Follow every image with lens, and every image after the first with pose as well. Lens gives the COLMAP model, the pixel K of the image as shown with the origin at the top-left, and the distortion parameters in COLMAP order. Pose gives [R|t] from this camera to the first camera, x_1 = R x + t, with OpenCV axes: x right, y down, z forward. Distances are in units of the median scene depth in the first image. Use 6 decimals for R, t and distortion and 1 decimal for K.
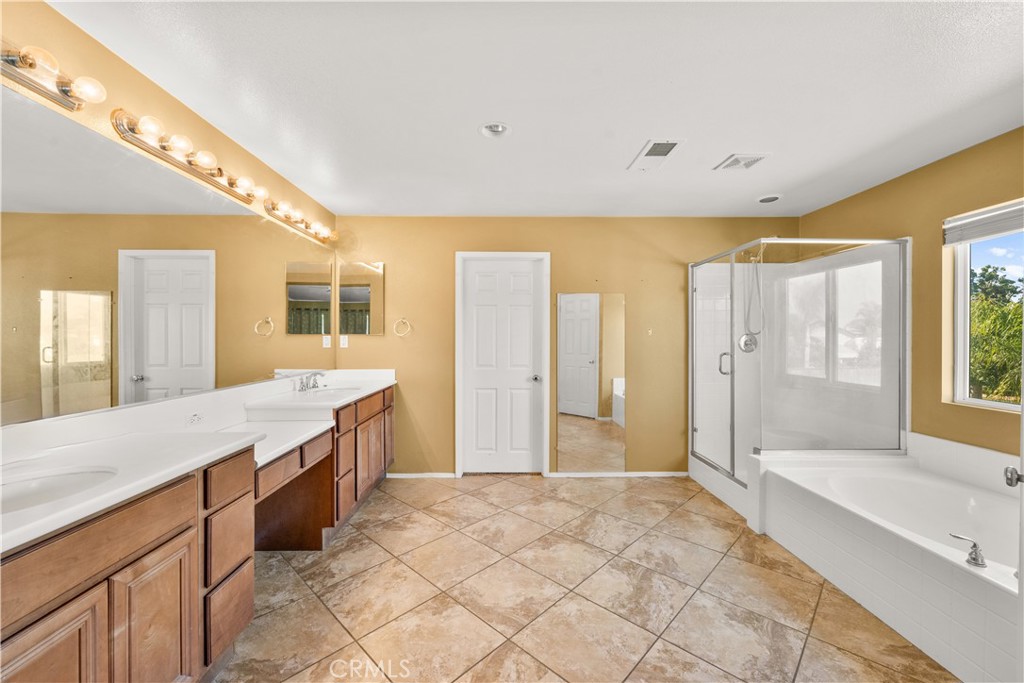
lens RADIAL K [[408.9, 0, 510.6], [0, 408.9, 339.2], [0, 0, 1]] dist [0.000941, -0.000116]
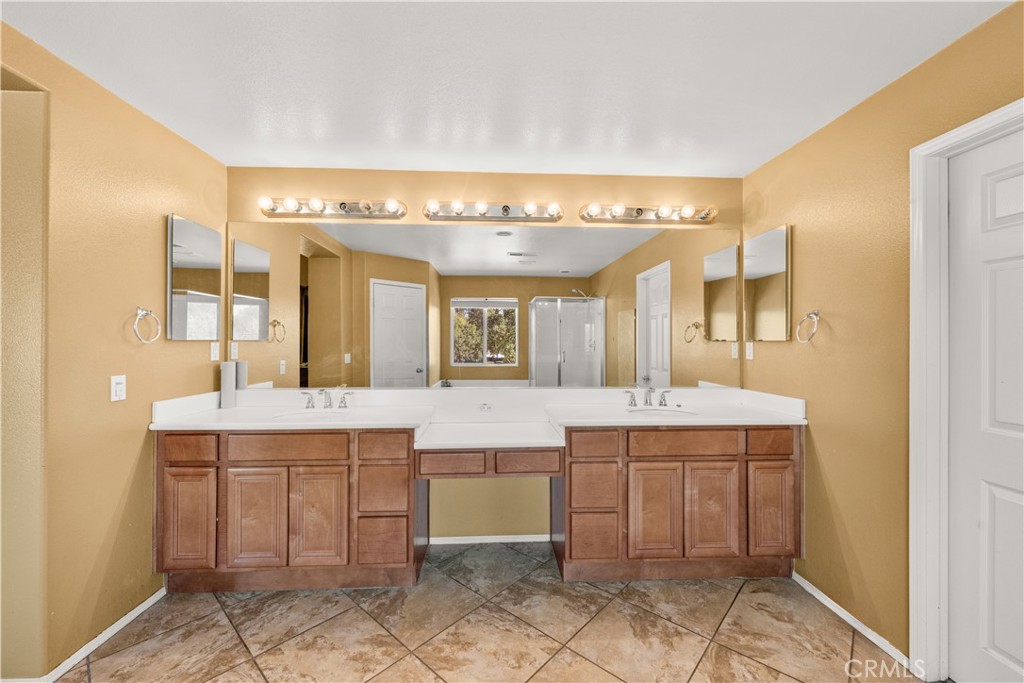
lens RADIAL K [[408.9, 0, 510.8], [0, 408.9, 342.2], [0, 0, 1]] dist [0.000941, -0.000116]
pose [[0.025823, -0.000898, -0.999666, 0.420970], [-0.004843, 0.999988, -0.001024, -0.009746], [0.999655, 0.004868, 0.025818, 0.823154]]
